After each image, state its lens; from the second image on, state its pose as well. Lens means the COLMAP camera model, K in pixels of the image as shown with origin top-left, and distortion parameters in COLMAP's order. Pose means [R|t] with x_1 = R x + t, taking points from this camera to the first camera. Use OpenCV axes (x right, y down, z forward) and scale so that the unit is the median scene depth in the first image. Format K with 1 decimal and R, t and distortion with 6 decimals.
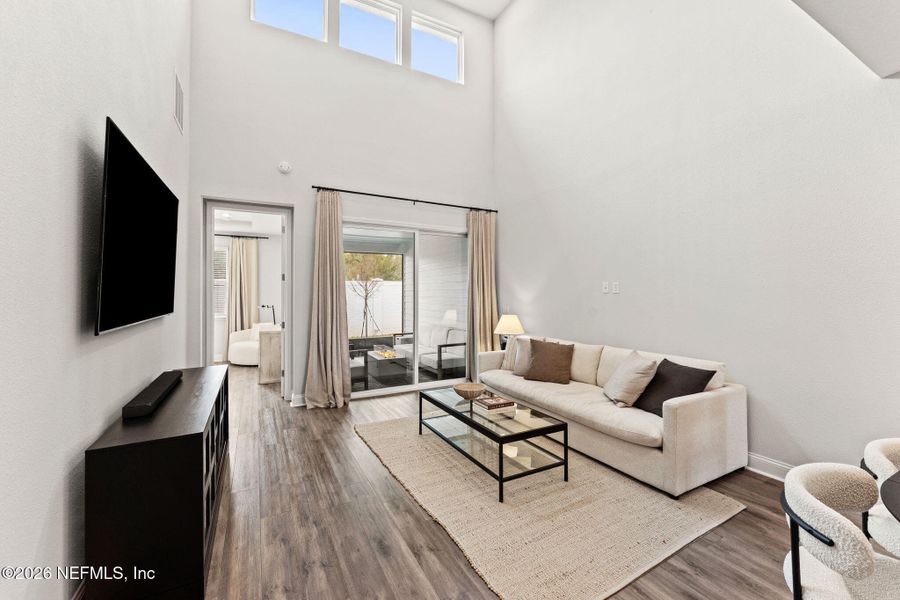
lens RADIAL K [[362.4, 0, 452.6], [0, 362.4, 290.6], [0, 0, 1]] dist [-0.000460, -0.001084]
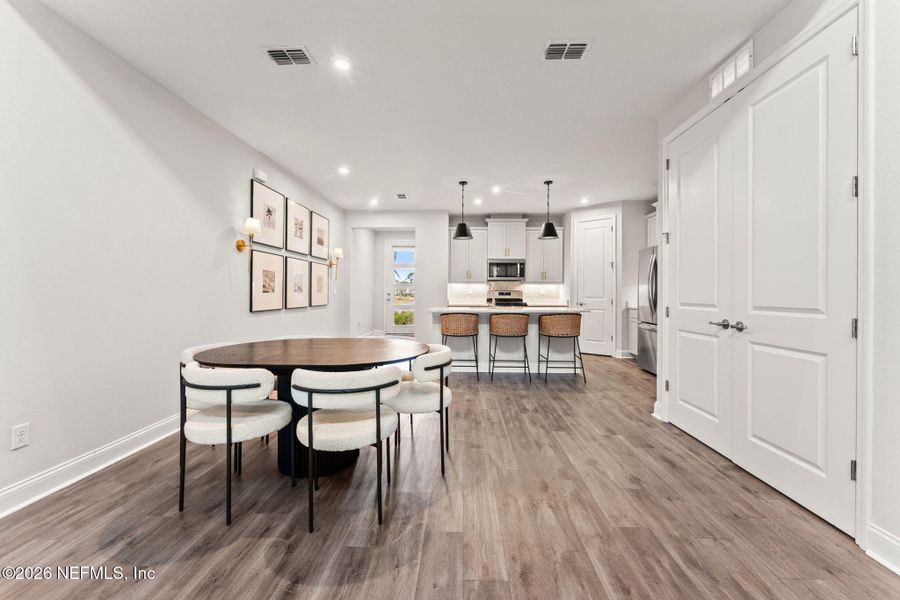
lens RADIAL K [[362.4, 0, 449.2], [0, 362.4, 292.9], [0, 0, 1]] dist [-0.000460, -0.001084]
pose [[-0.860605, 0.002146, 0.509268, -0.024343], [-0.003798, 0.999936, -0.010631, 0.060992], [-0.509259, -0.011084, -0.860542, 0.548446]]
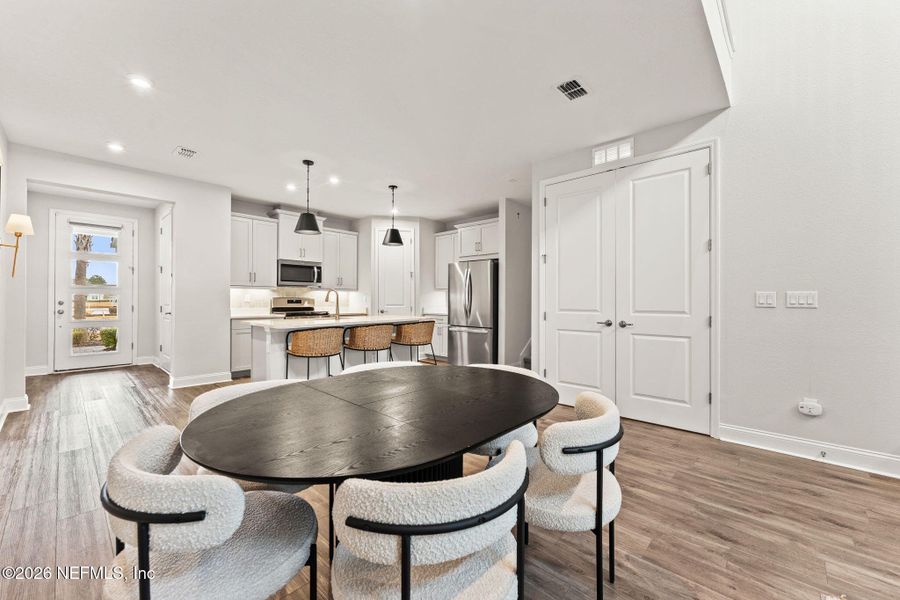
lens RADIAL K [[362.4, 0, 449.1], [0, 362.4, 298.8], [0, 0, 1]] dist [-0.000460, -0.001084]
pose [[-0.947509, 0.001566, -0.319725, 0.478766], [0.005347, 0.999926, -0.010950, 0.054293], [0.319684, -0.012084, -0.947447, 0.512505]]
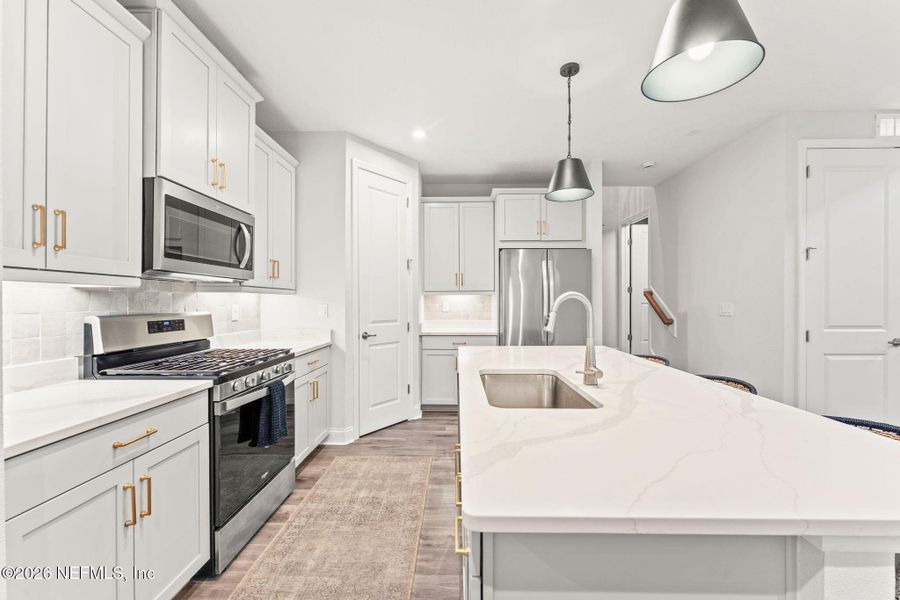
lens RADIAL K [[362.4, 0, 445.0], [0, 362.4, 302.8], [0, 0, 1]] dist [-0.000460, -0.001084]
pose [[-0.494839, 0.010235, -0.868924, 0.813363], [0.012344, 0.999913, 0.004748, 0.020272], [0.868897, -0.008377, -0.494922, -0.490508]]
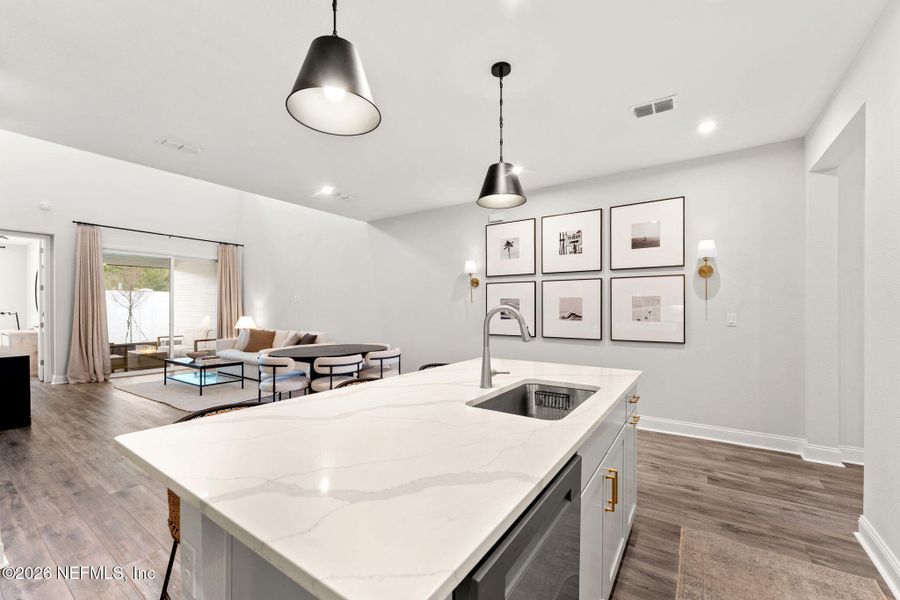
lens RADIAL K [[362.4, 0, 447.3], [0, 362.4, 310.4], [0, 0, 1]] dist [-0.000460, -0.001084]
pose [[0.889315, -0.000067, 0.457295, 0.240641], [-0.007787, 0.999853, 0.015290, 0.013018], [-0.457229, -0.017158, 0.889184, -0.853266]]
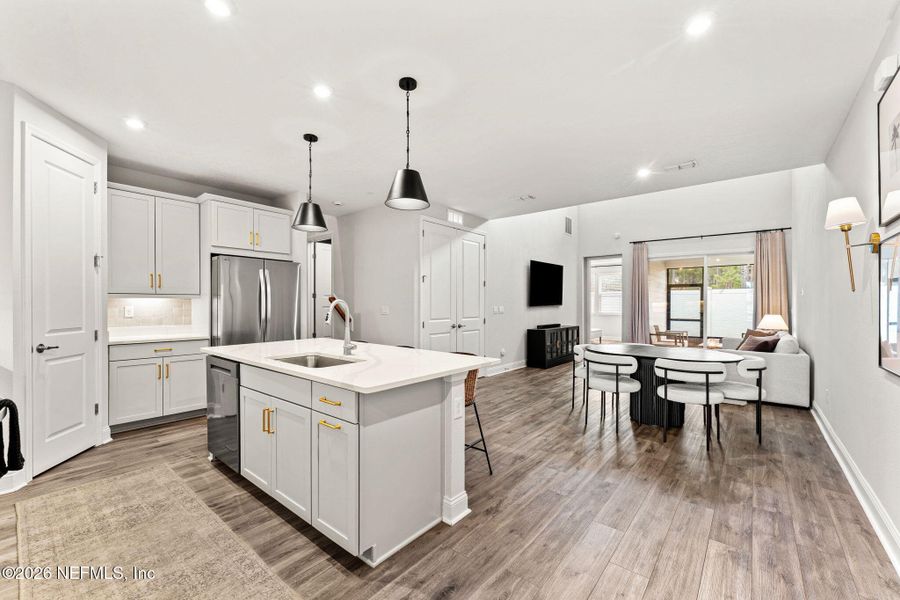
lens RADIAL K [[362.4, 0, 448.2], [0, 362.4, 307.9], [0, 0, 1]] dist [-0.000460, -0.001084]
pose [[0.370889, 0.013389, -0.928581, 1.033101], [0.006137, 0.999839, 0.016868, 0.017733], [0.928657, -0.011955, 0.370747, -0.600636]]
